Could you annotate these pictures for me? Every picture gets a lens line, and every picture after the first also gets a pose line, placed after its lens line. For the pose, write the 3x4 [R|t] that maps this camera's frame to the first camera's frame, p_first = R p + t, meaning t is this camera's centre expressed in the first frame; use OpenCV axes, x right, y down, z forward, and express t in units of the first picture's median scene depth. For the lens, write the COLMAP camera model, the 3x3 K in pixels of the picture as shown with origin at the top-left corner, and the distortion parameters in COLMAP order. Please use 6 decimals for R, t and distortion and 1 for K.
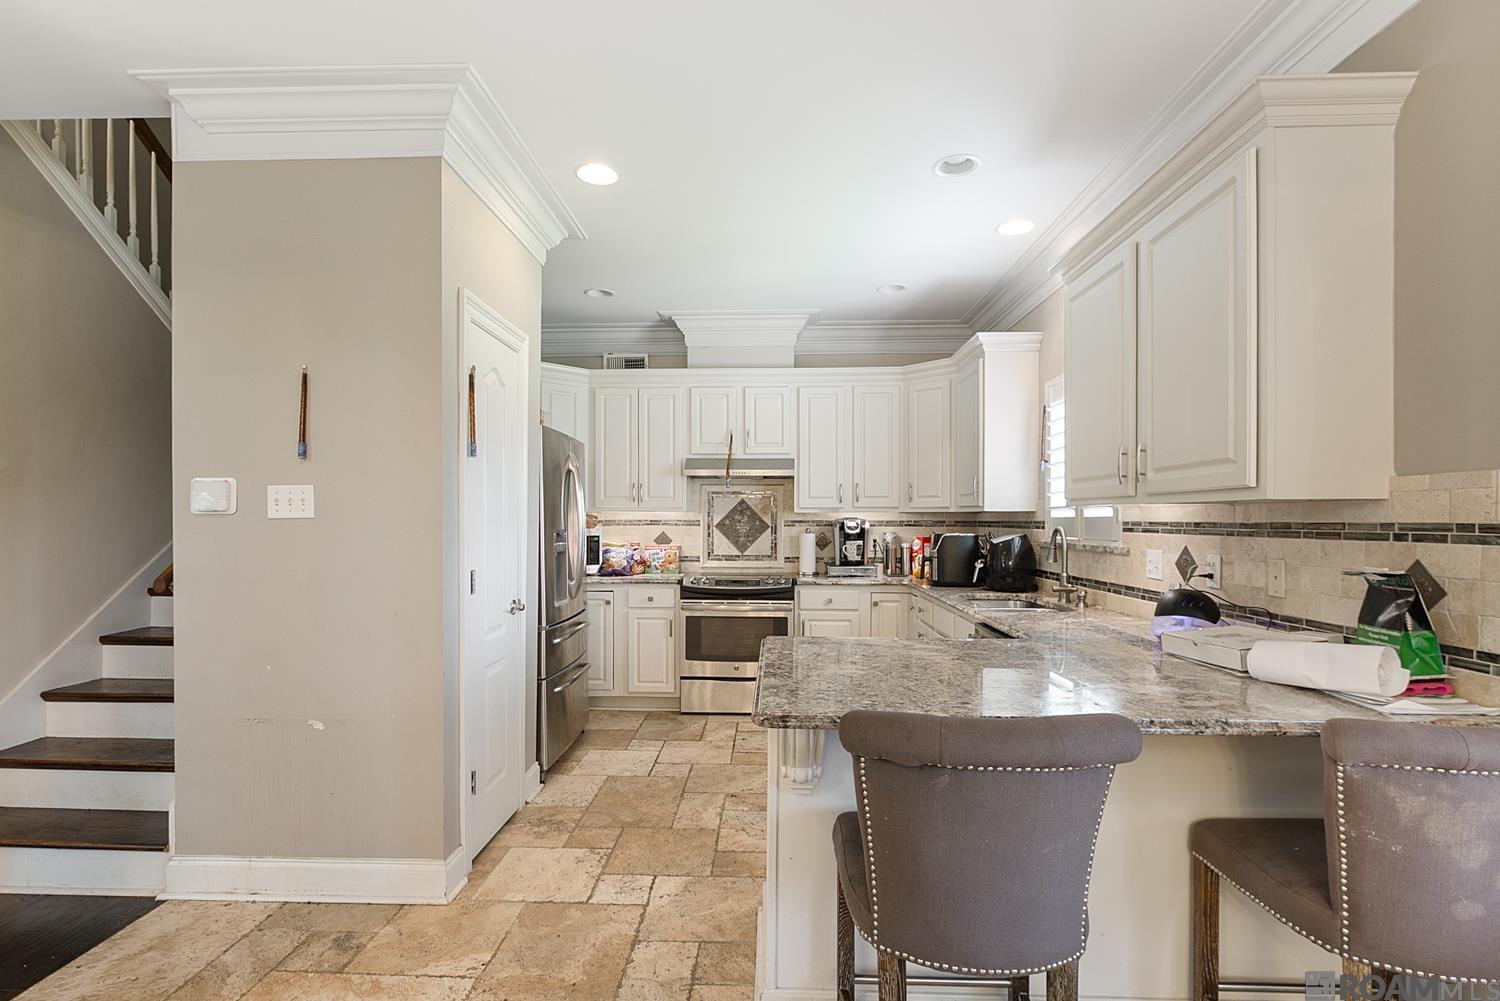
lens RADIAL K [[722.5, 0, 747.3], [0, 722.5, 515.5], [0, 0, 1]] dist [0.000225, -0.001379]
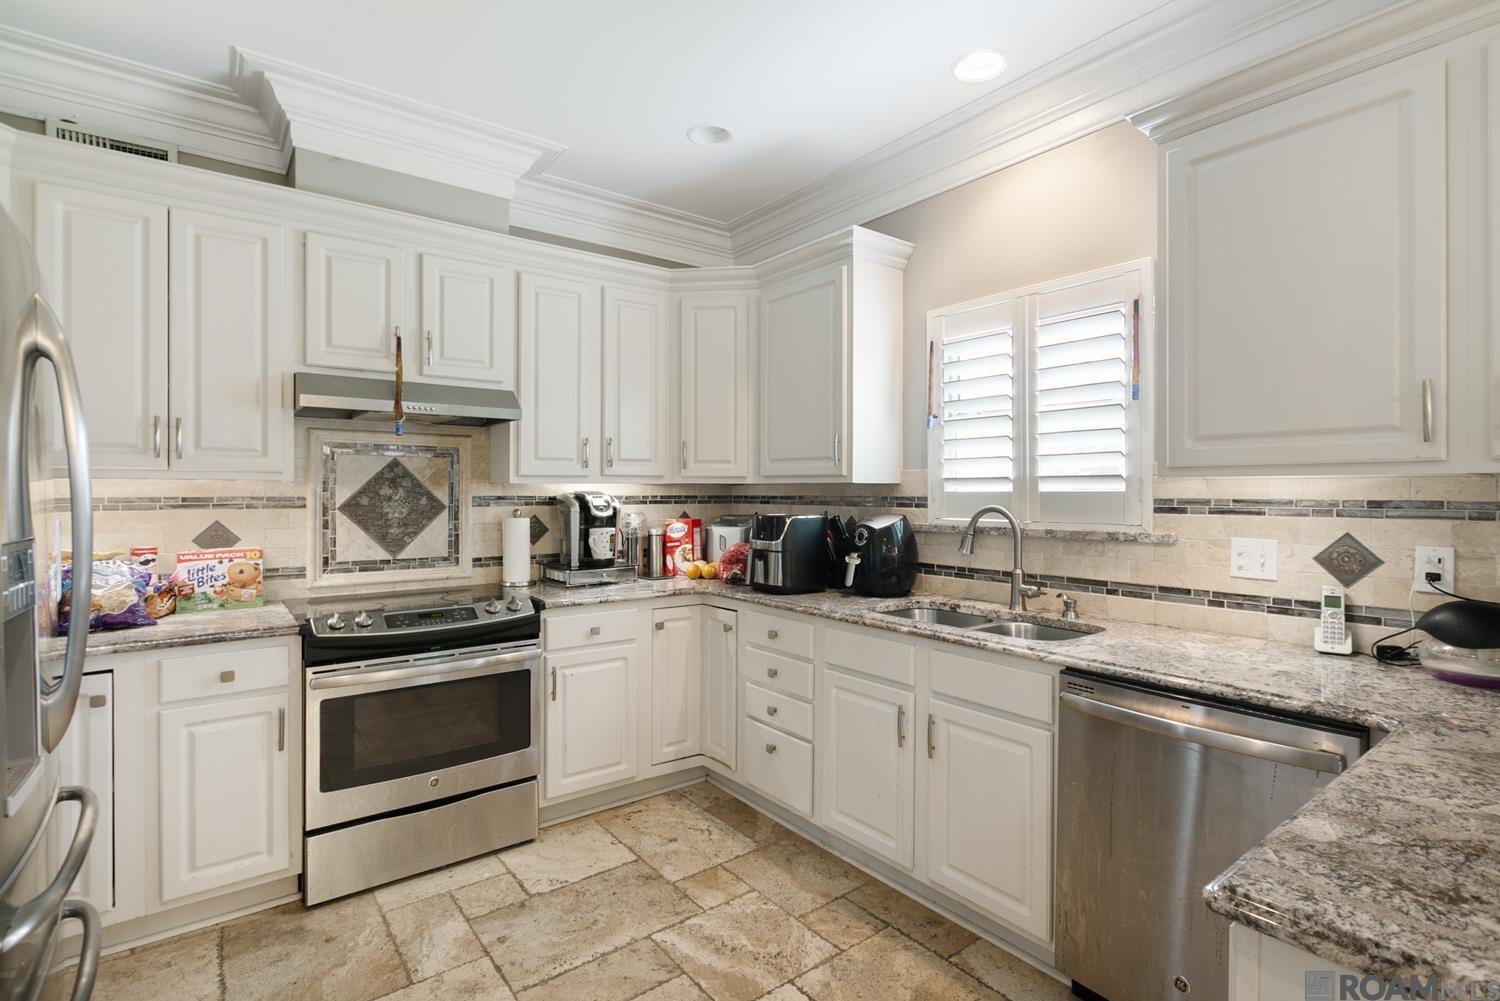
lens RADIAL K [[722.5, 0, 750.5], [0, 722.5, 485.5], [0, 0, 1]] dist [0.000225, -0.001379]
pose [[0.772546, 0.002436, 0.634954, -0.156817], [-0.002017, 0.999997, -0.001383, -0.001811], [-0.634956, -0.000212, 0.772548, 0.420905]]
